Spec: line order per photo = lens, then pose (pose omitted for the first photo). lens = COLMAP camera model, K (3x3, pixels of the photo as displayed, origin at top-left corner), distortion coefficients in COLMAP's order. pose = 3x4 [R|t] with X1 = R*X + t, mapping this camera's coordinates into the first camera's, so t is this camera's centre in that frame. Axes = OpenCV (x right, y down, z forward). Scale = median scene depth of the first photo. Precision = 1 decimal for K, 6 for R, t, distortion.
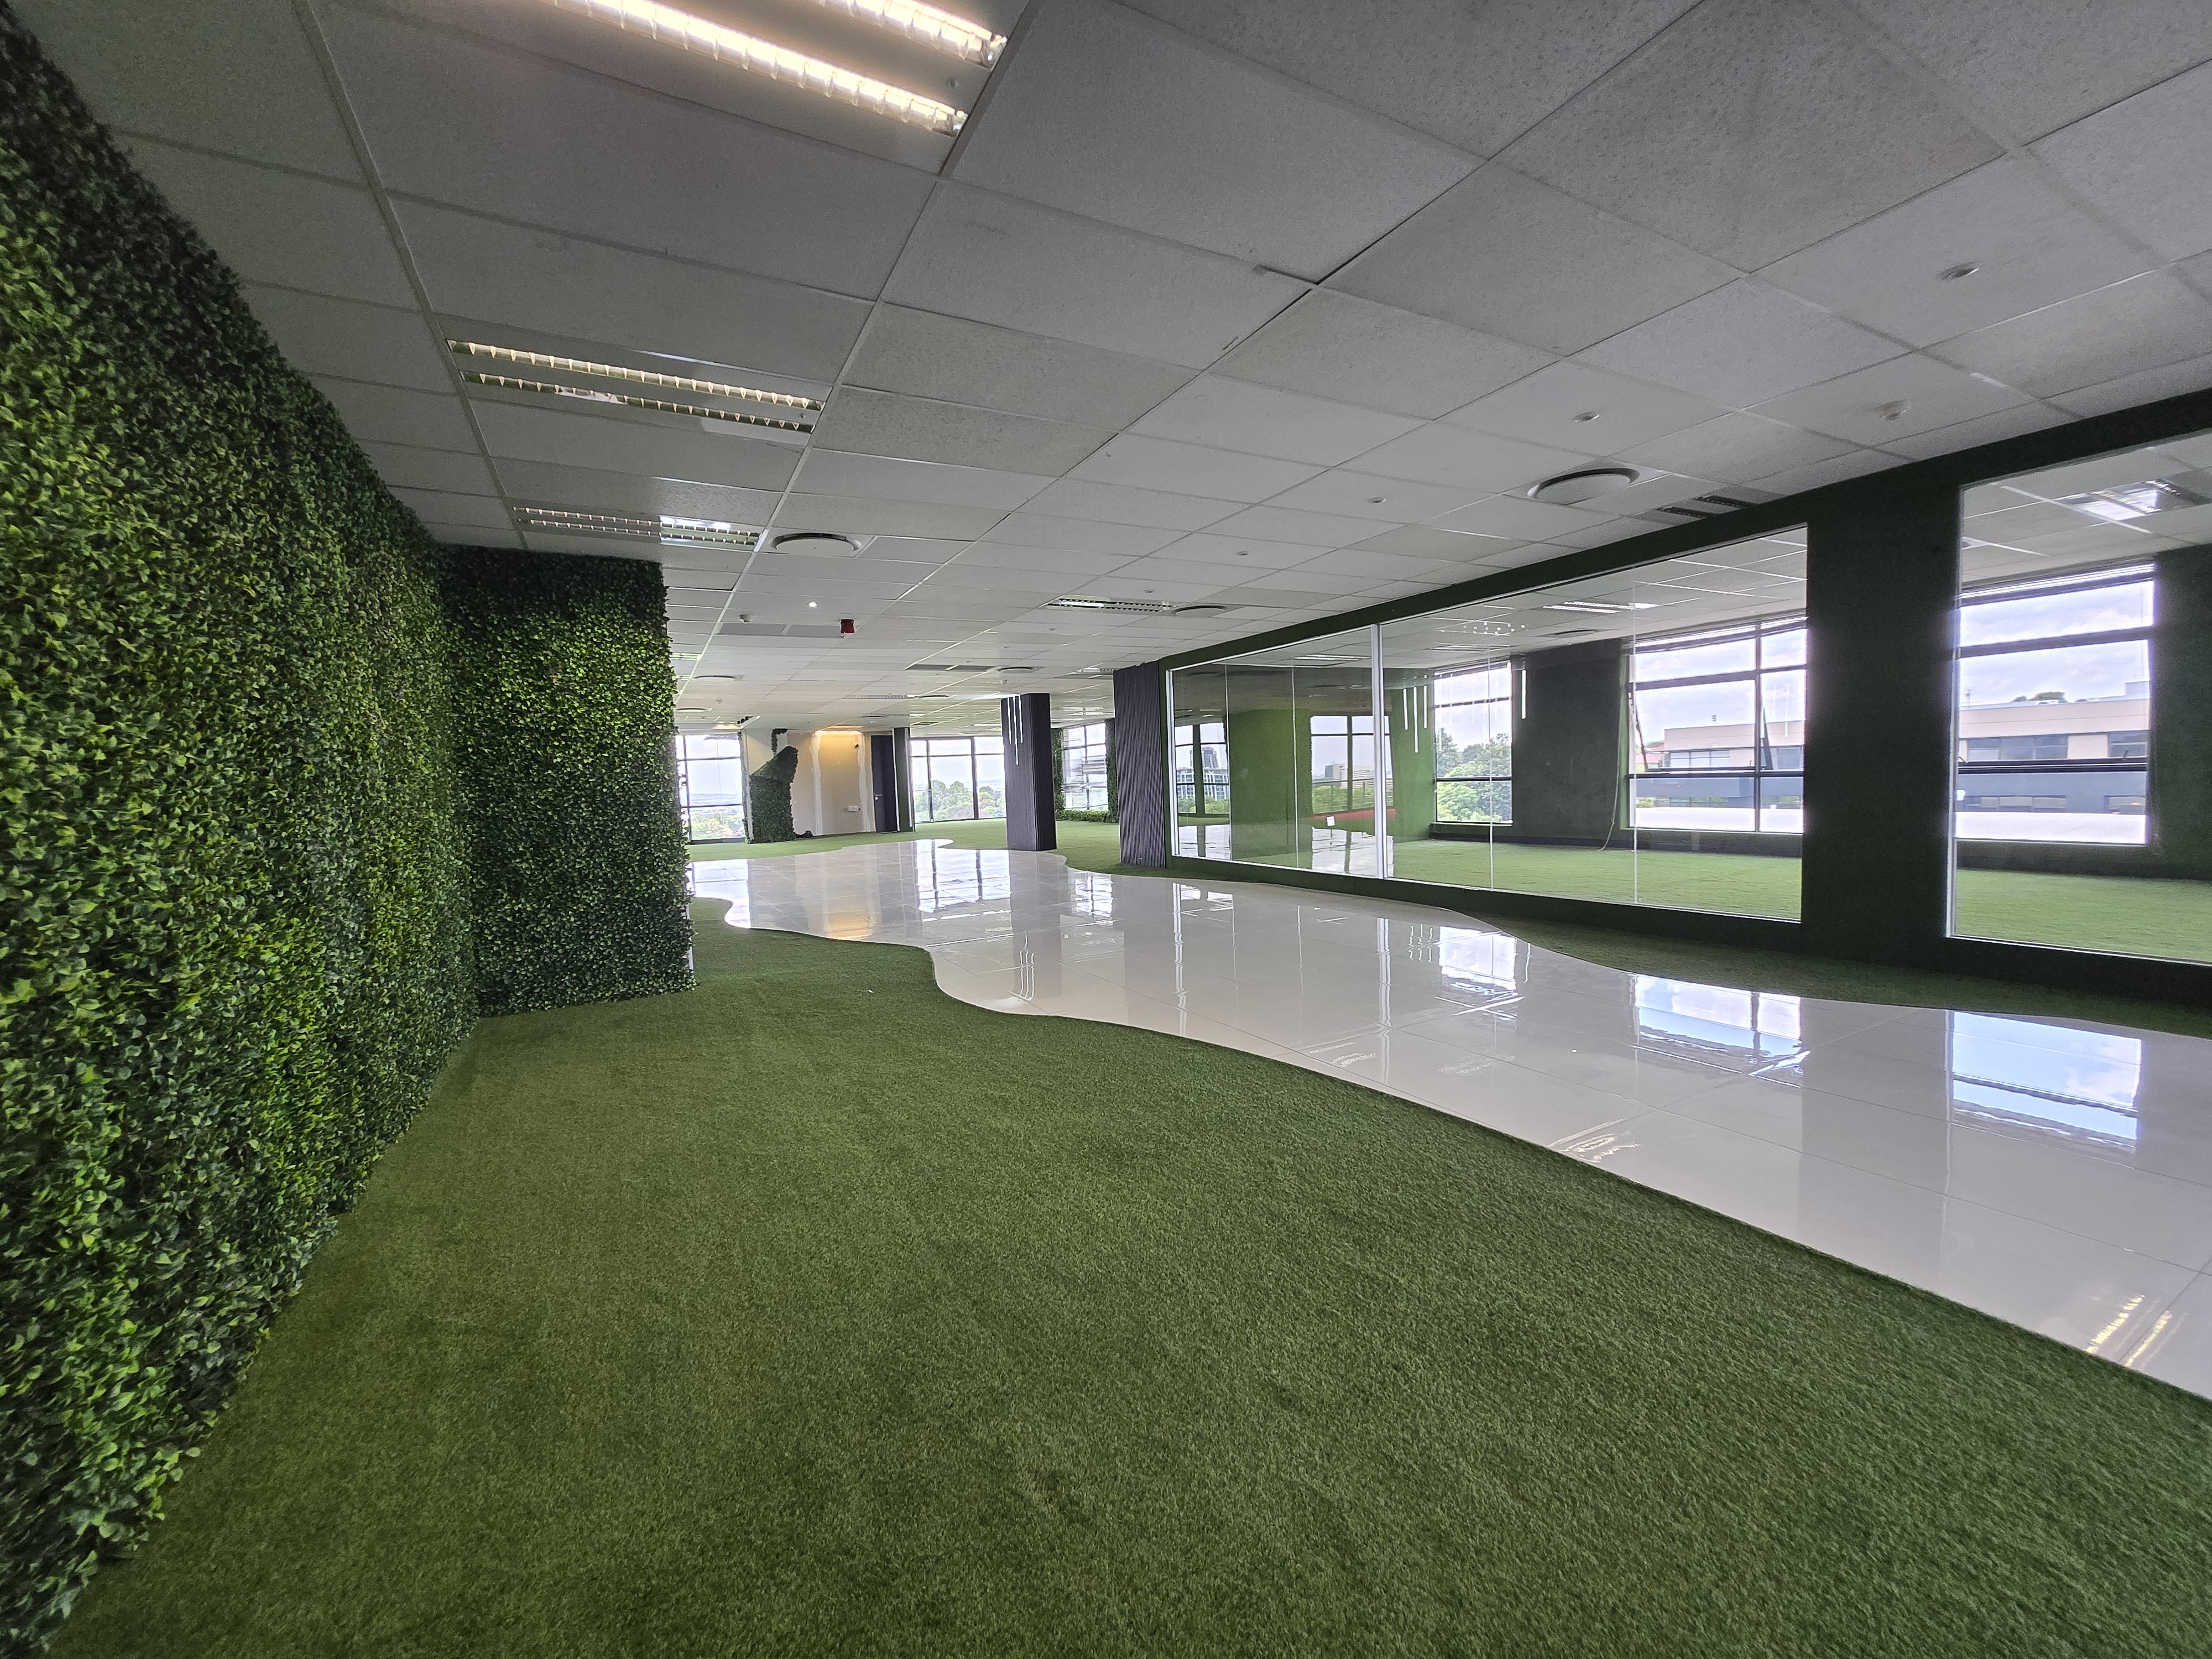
lens RADIAL K [[873.0, 0, 1095.1], [0, 873.0, 833.0], [0, 0, 1]] dist [0.000086, 0.000027]
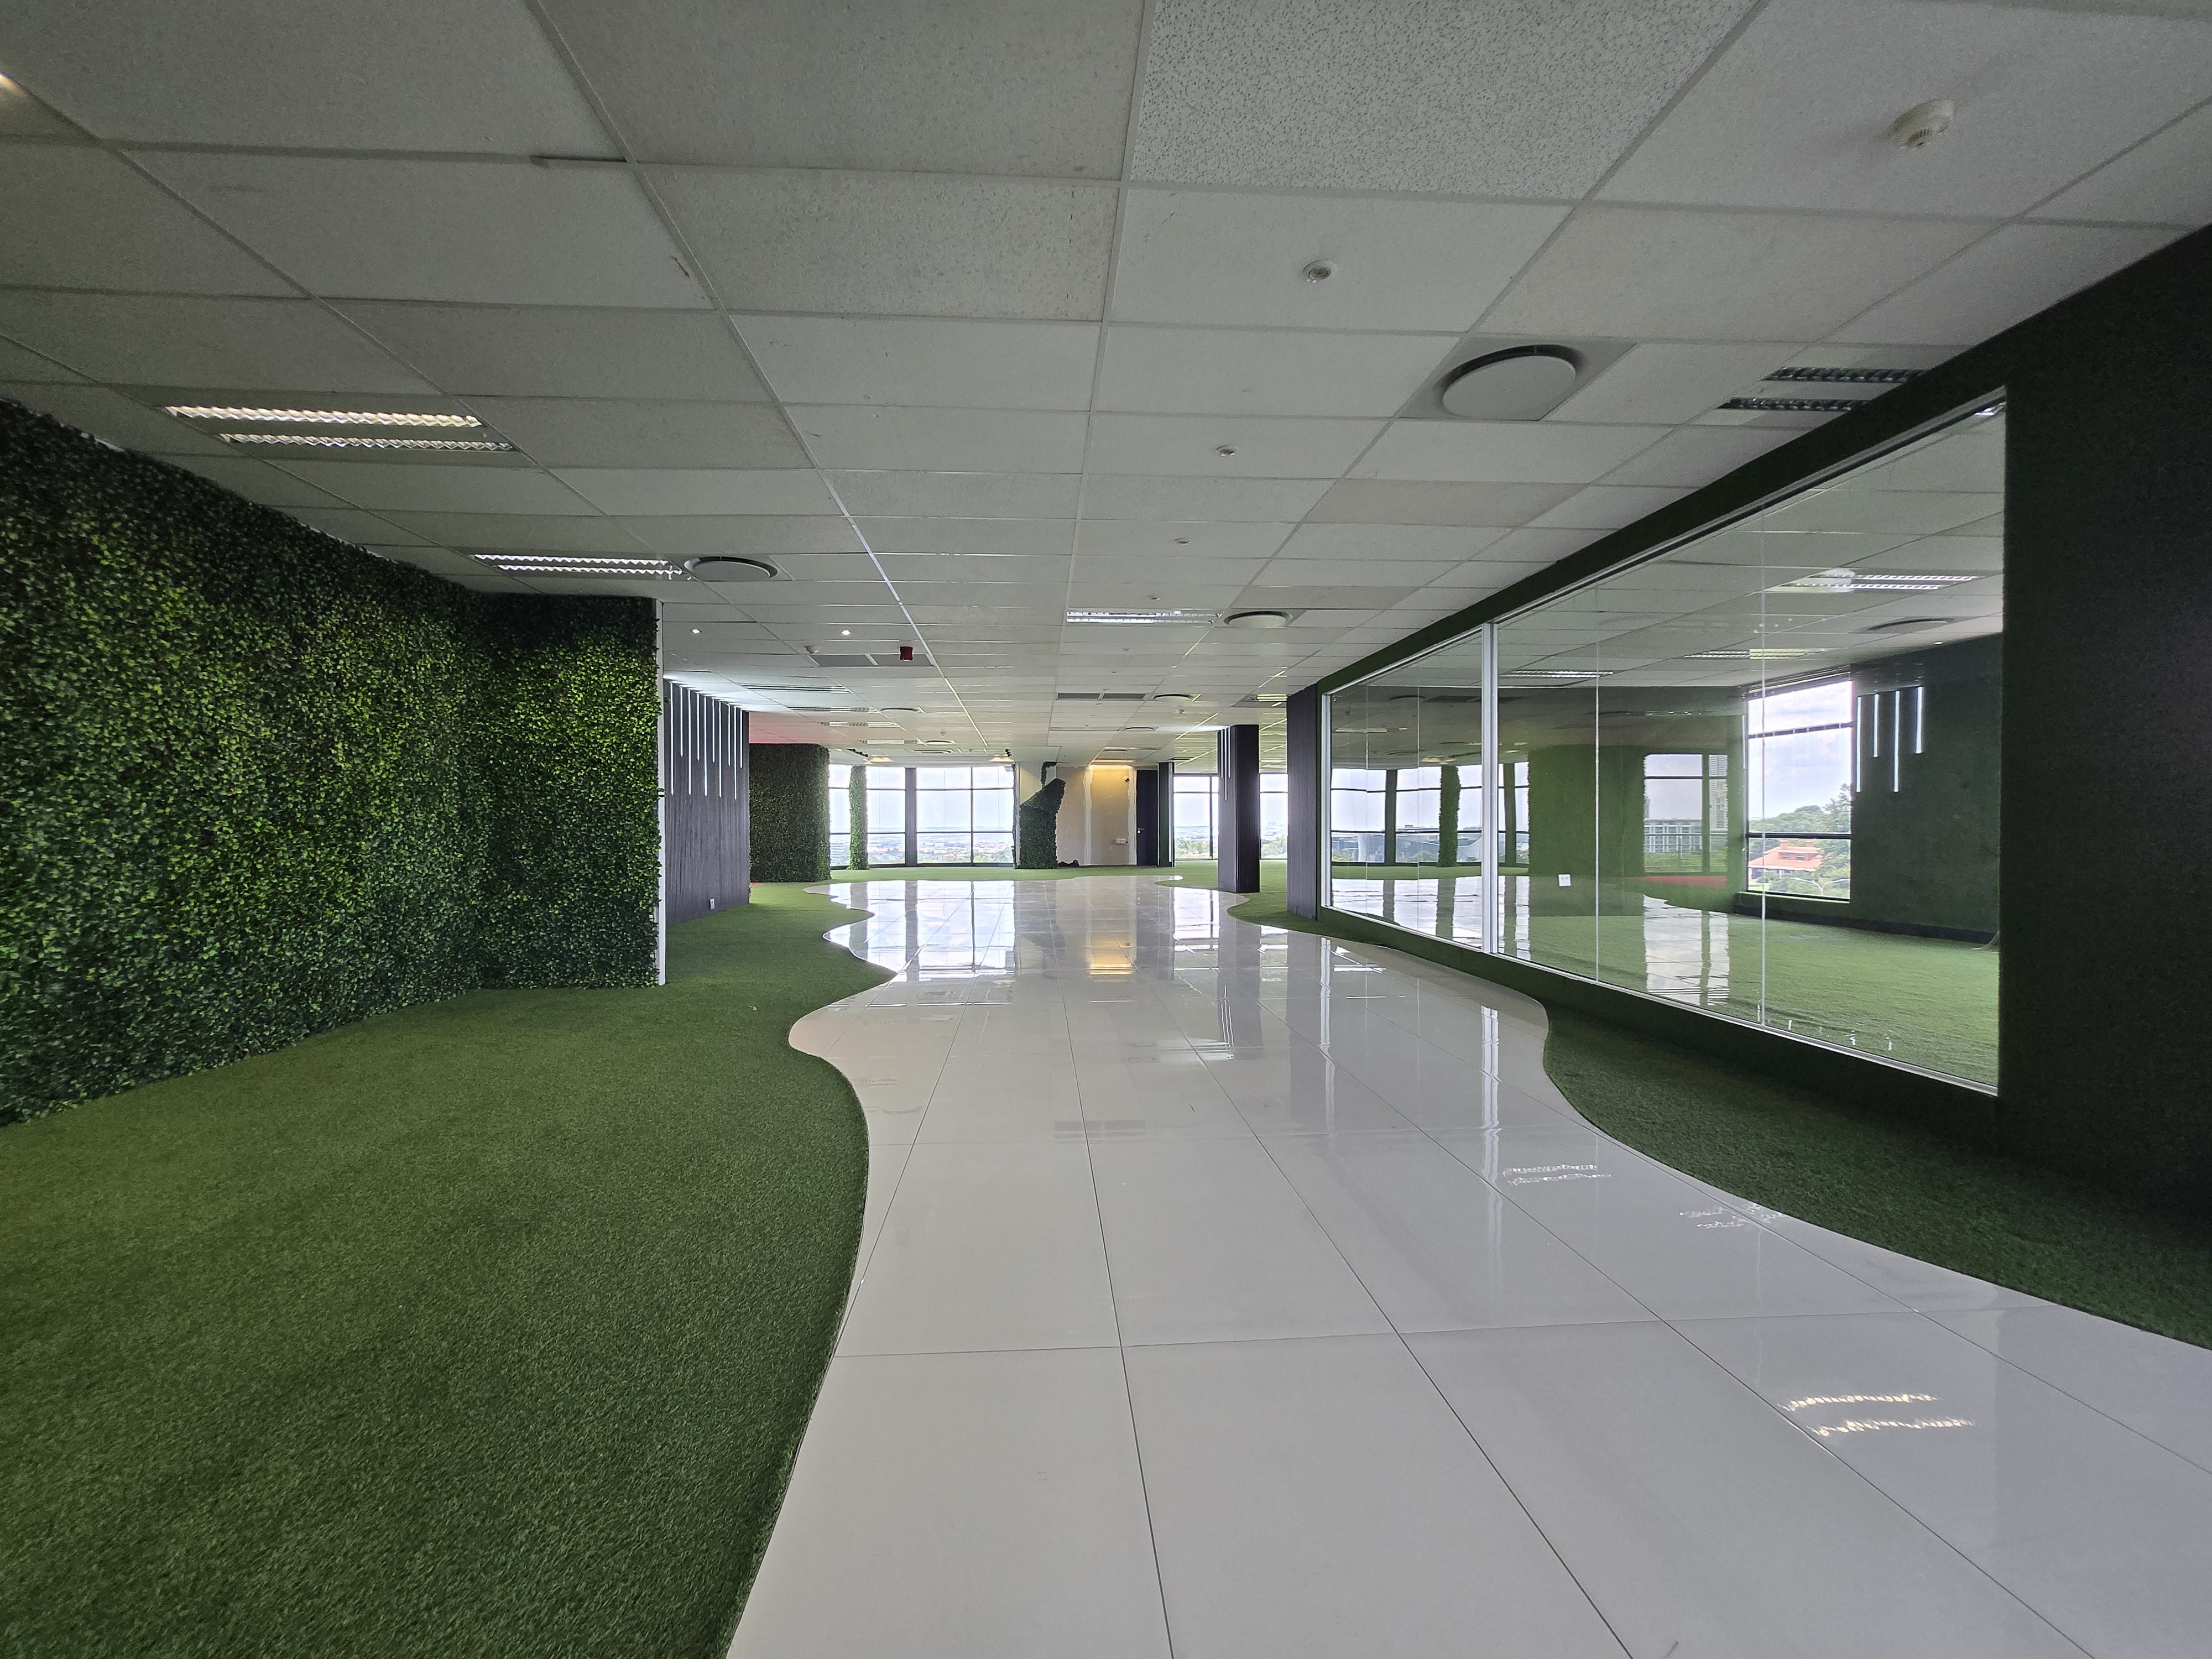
lens RADIAL K [[872.1, 0, 1096.3], [0, 872.1, 831.6], [0, 0, 1]] dist [-0.004220, 0.004927]
pose [[0.909504, 0.042696, -0.413496, 0.495051], [-0.062240, 0.997485, -0.033905, -0.010441], [0.411009, 0.056572, 0.909874, 0.242467]]
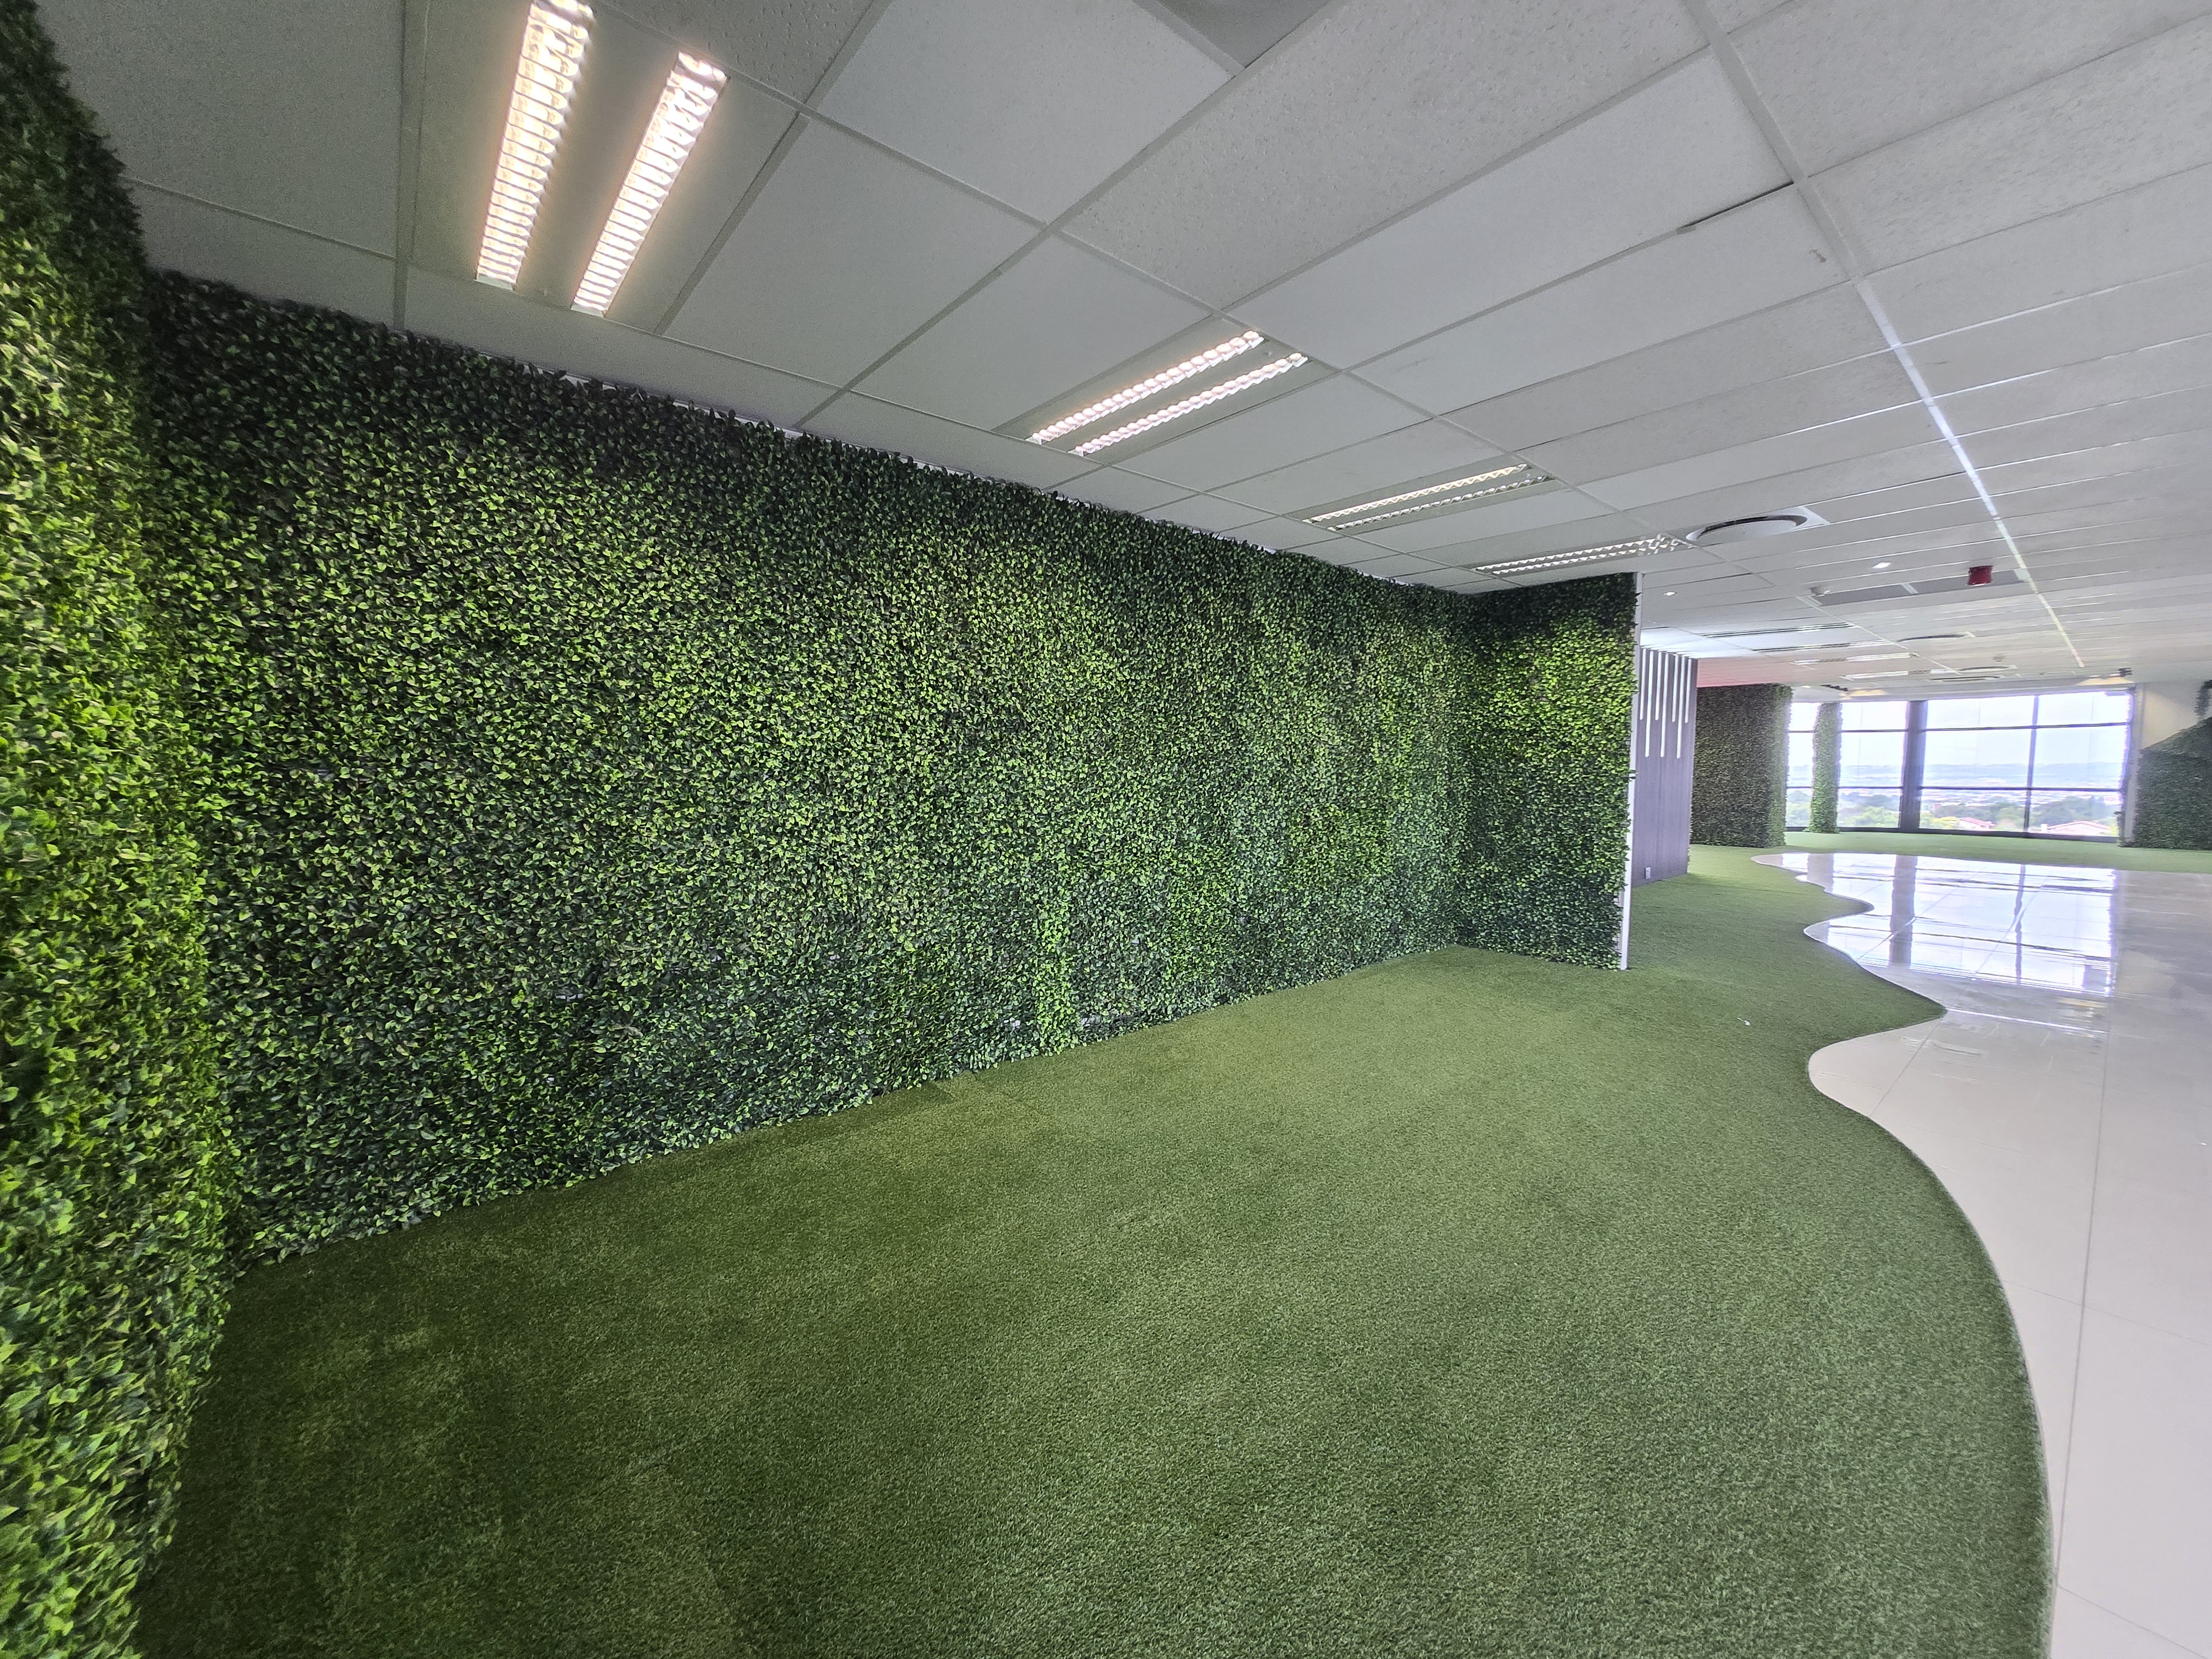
lens RADIAL K [[873.0, 0, 1095.1], [0, 873.0, 833.0], [0, 0, 1]] dist [0.000086, 0.000027]
pose [[0.201616, 0.116839, -0.972471, 0.453551], [-0.067655, 0.992149, 0.105177, -0.060797], [0.977125, 0.044588, 0.207938, 0.148542]]
